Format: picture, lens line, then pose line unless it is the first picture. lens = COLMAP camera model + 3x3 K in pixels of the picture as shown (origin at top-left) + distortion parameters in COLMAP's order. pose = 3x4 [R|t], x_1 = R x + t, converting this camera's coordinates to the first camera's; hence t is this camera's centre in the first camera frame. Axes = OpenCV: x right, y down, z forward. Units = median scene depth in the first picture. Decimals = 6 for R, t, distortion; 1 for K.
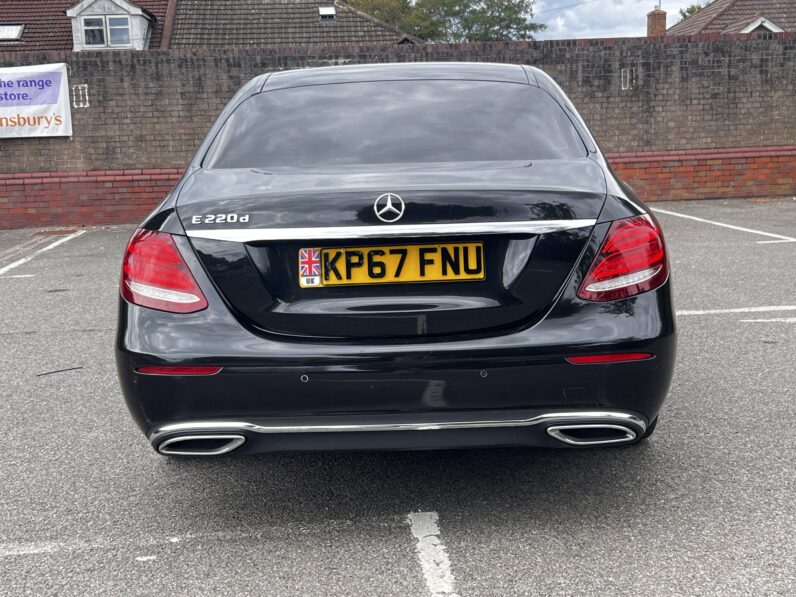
lens RADIAL K [[1074.8, 0, 401.5], [0, 1074.8, 295.5], [0, 0, 1]] dist [0.024671, 0.000000]
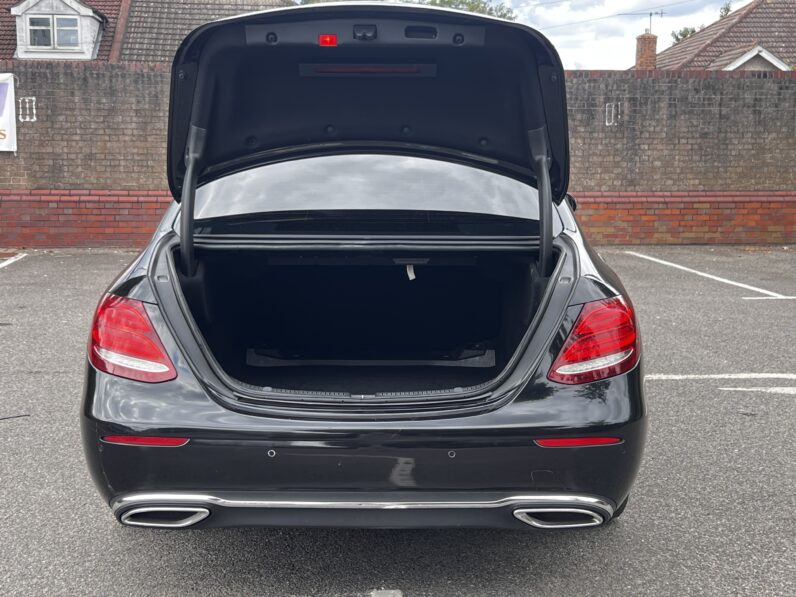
lens RADIAL K [[1174.7, 0, 376.6], [0, 1174.7, 295.2], [0, 0, 1]] dist [0.041361, 0.000000]
pose [[0.999313, 0.034990, 0.012224, -0.003034], [-0.034688, 0.999107, -0.024122, -0.011152], [-0.013057, 0.023682, 0.999634, -0.022353]]
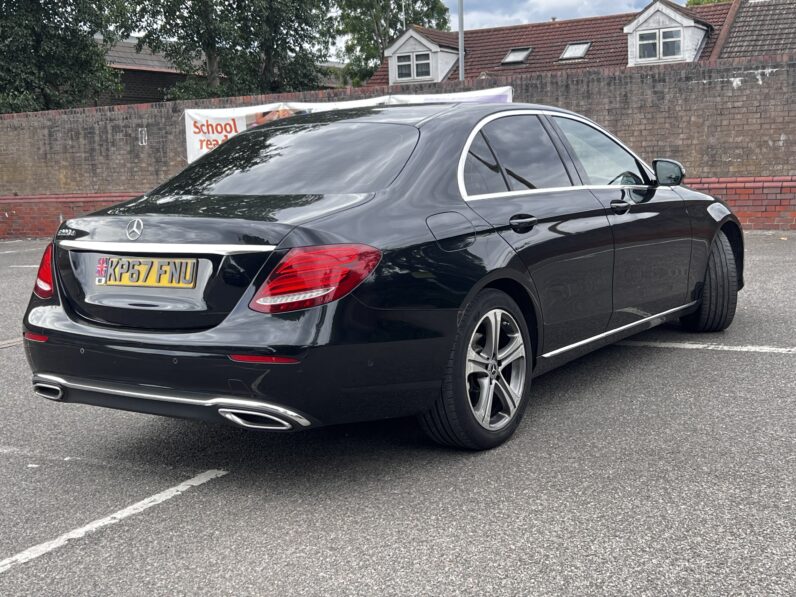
lens RADIAL K [[1074.8, 0, 403.5], [0, 1074.8, 299.6], [0, 0, 1]] dist [0.024671, 0.000000]
pose [[0.830861, 0.069832, -0.552081, 0.245059], [-0.070156, 0.997324, 0.020567, -0.011183], [0.552039, 0.021643, 0.833537, 0.016547]]
